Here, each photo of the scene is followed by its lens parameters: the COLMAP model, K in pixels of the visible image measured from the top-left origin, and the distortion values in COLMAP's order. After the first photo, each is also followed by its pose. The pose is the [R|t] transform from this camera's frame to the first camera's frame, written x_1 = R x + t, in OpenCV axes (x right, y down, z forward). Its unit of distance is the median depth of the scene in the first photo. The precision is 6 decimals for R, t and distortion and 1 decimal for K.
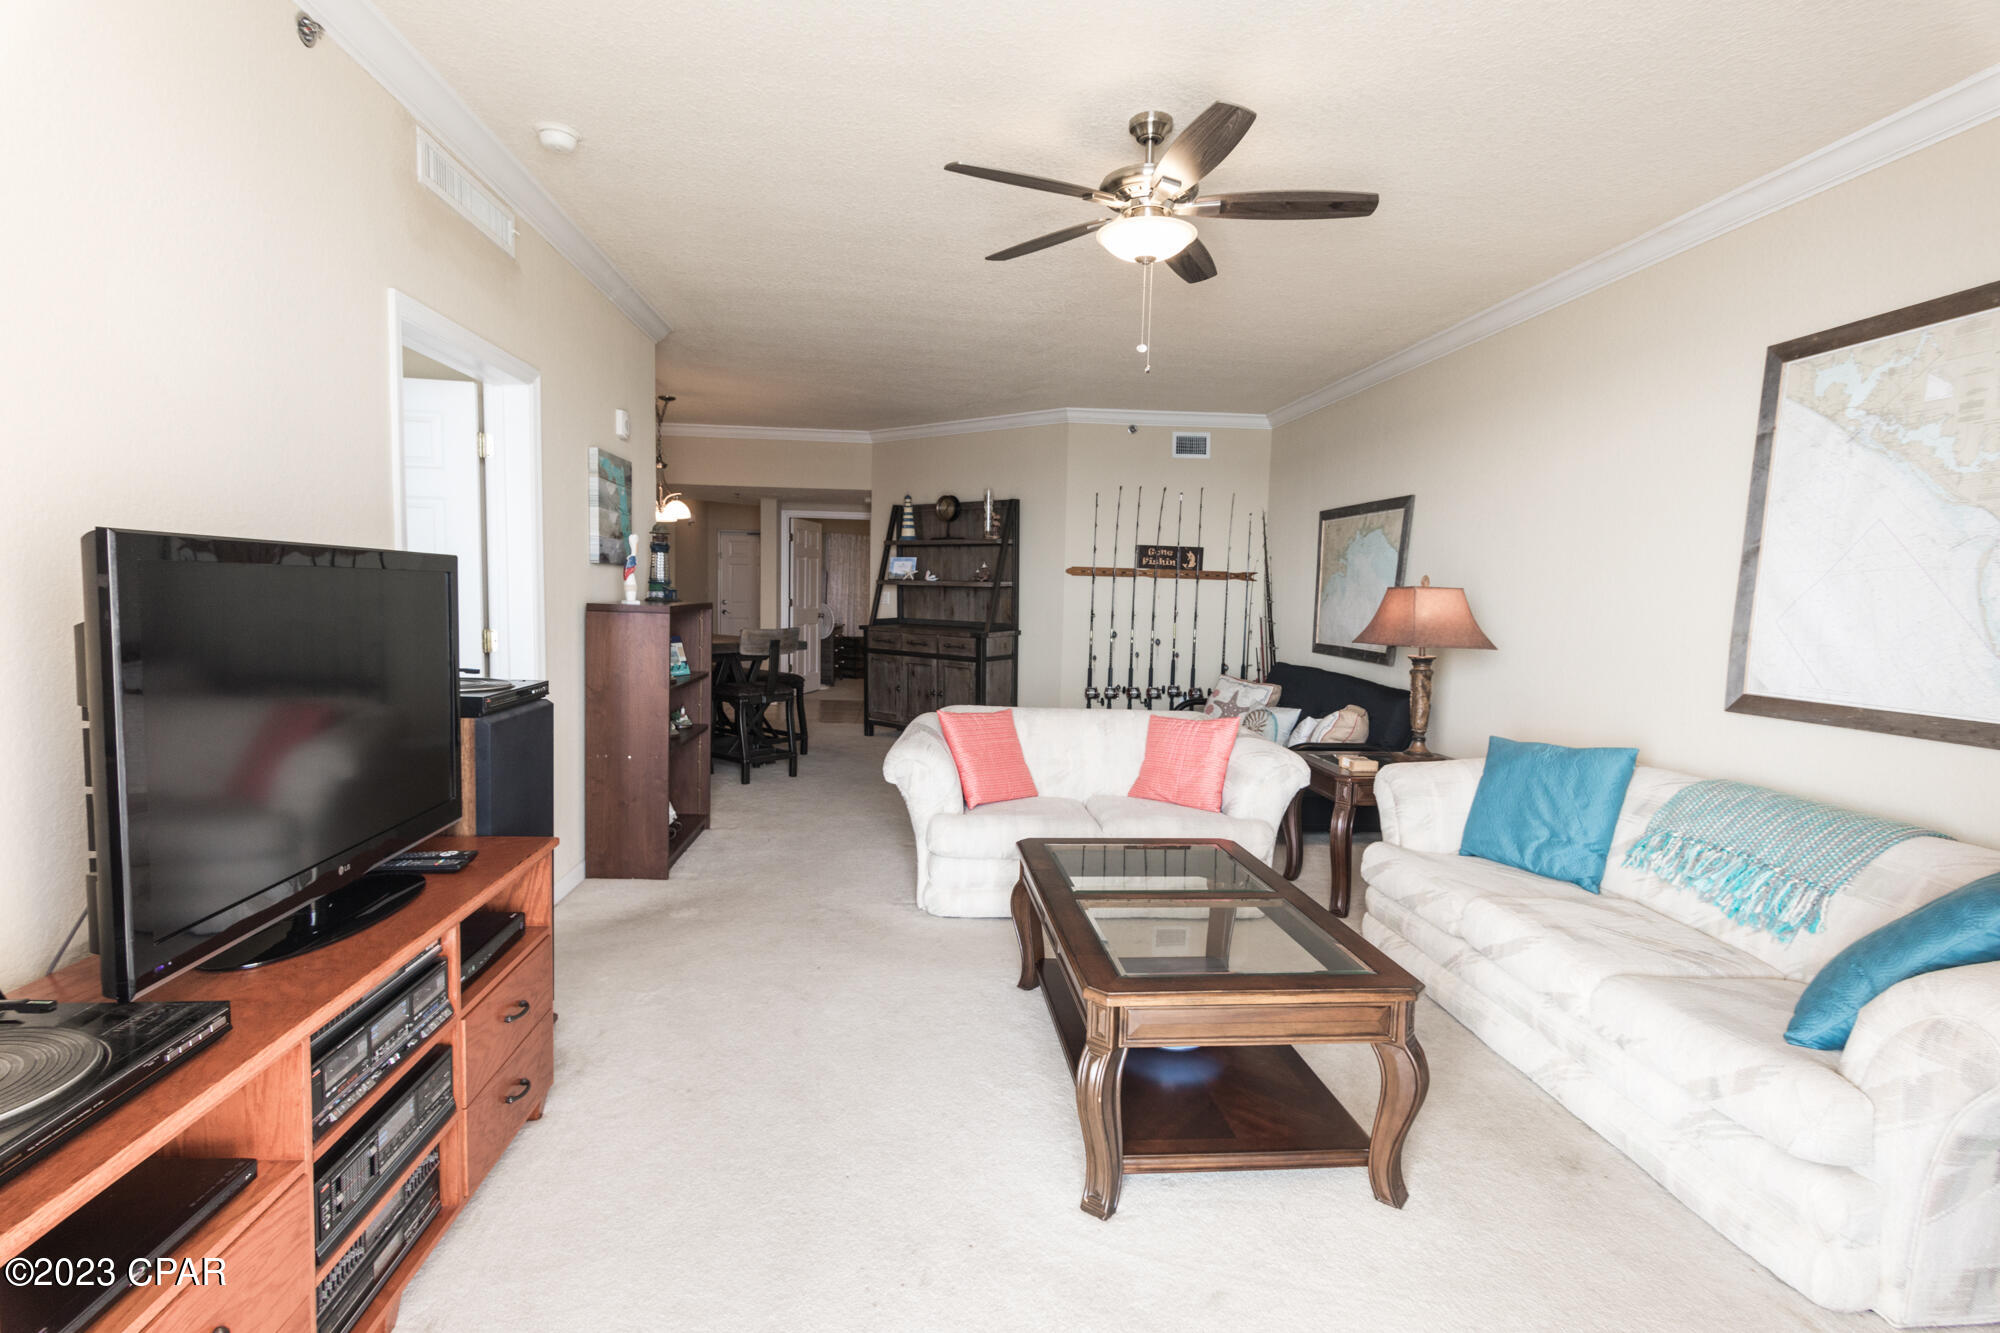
lens RADIAL K [[955.6, 0, 995.8], [0, 955.6, 666.5], [0, 0, 1]] dist [0.004777, 0.000160]
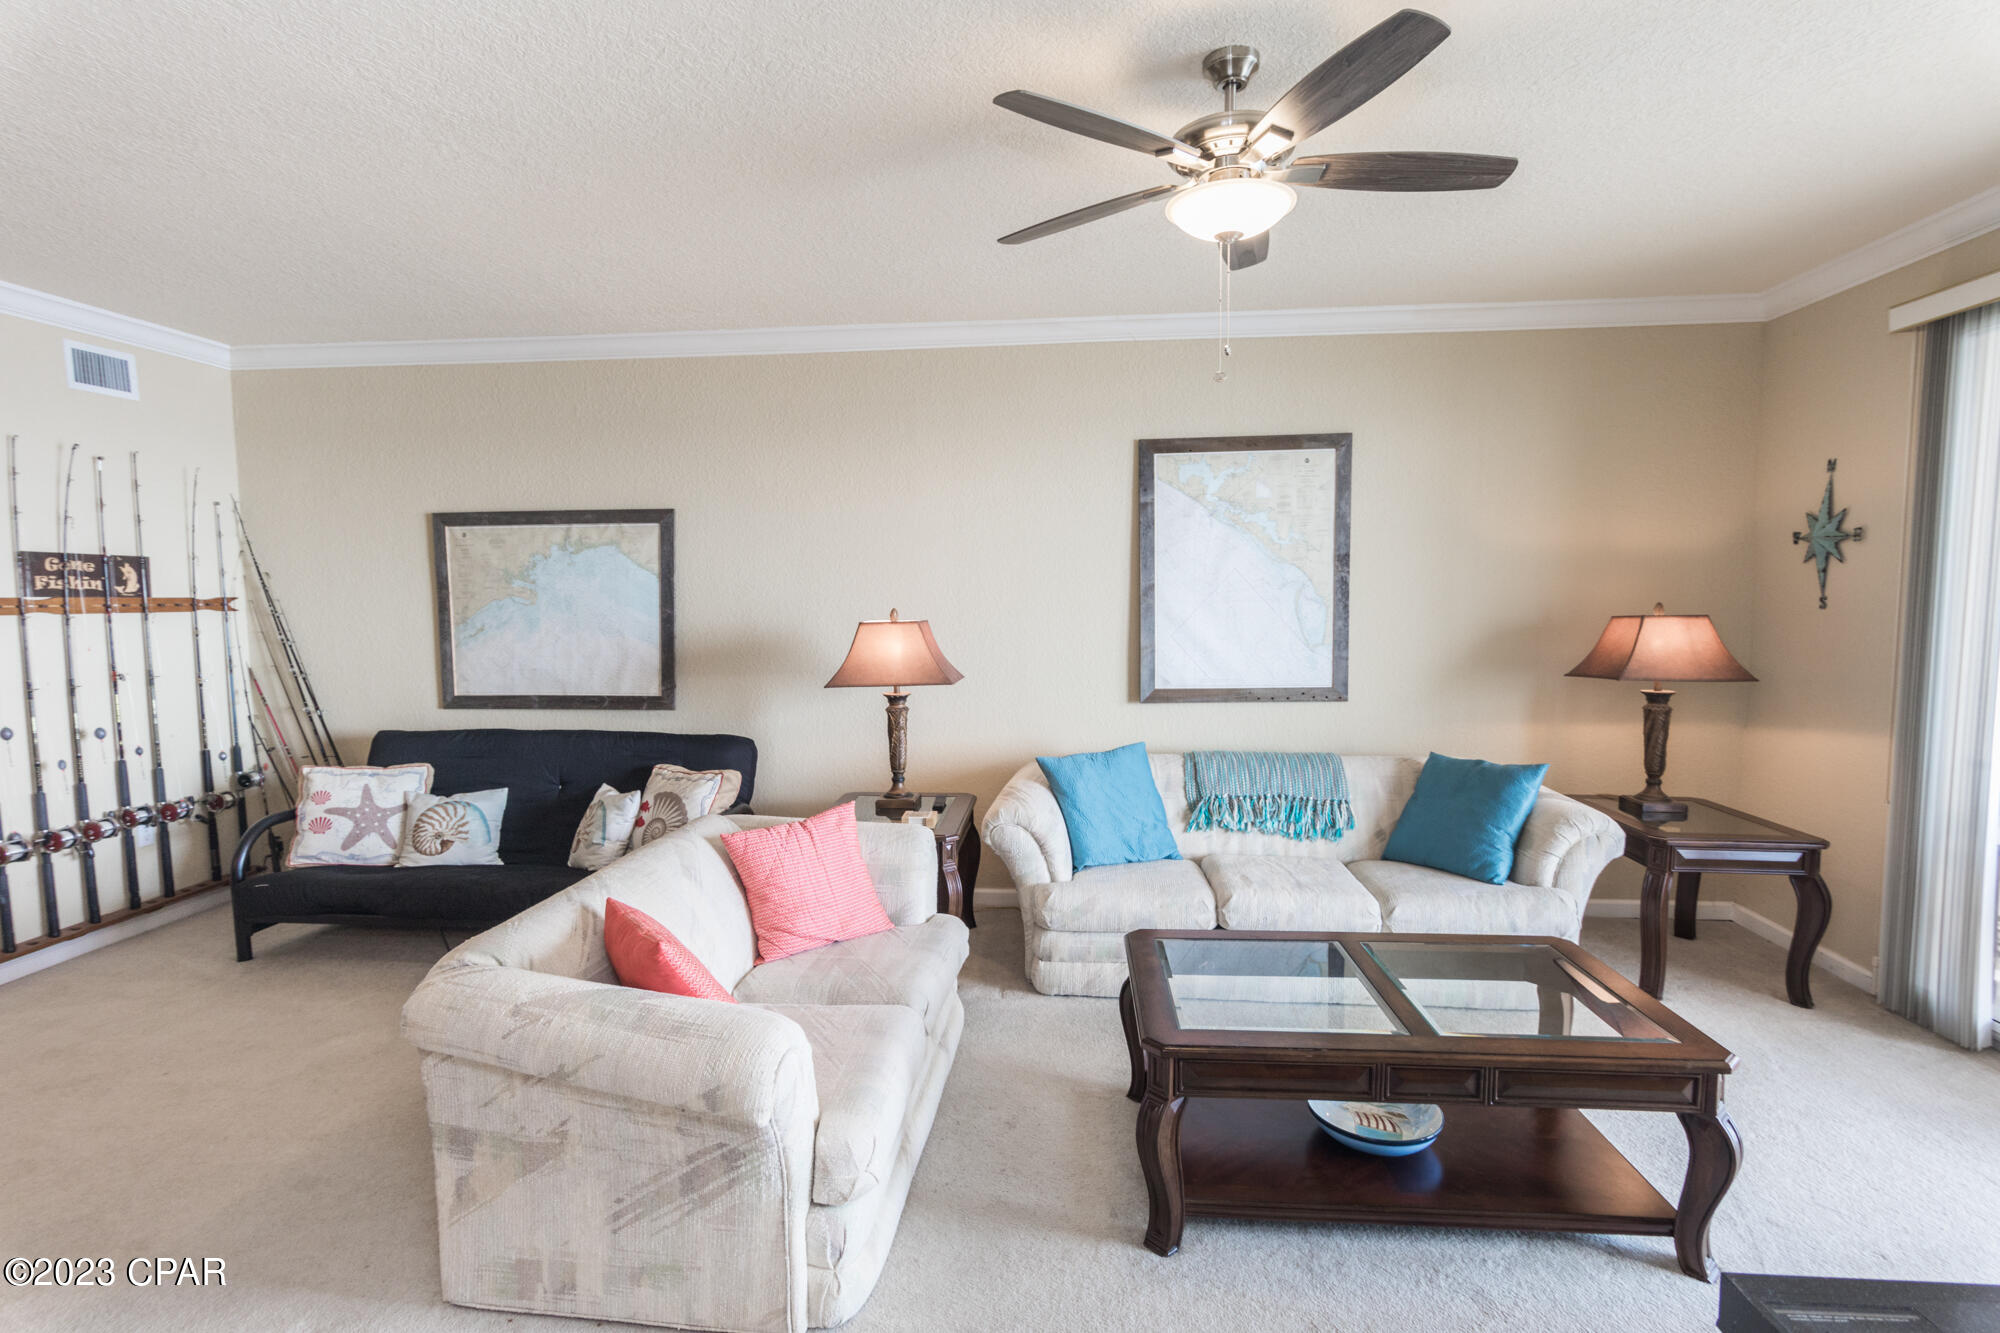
lens RADIAL K [[955.6, 0, 1001.5], [0, 955.6, 670.5], [0, 0, 1]] dist [0.004777, 0.000160]
pose [[0.181609, -0.108663, 0.977349, -0.258771], [0.094894, 0.991174, 0.092567, -0.062411], [-0.978781, 0.075934, 0.190318, 0.401183]]
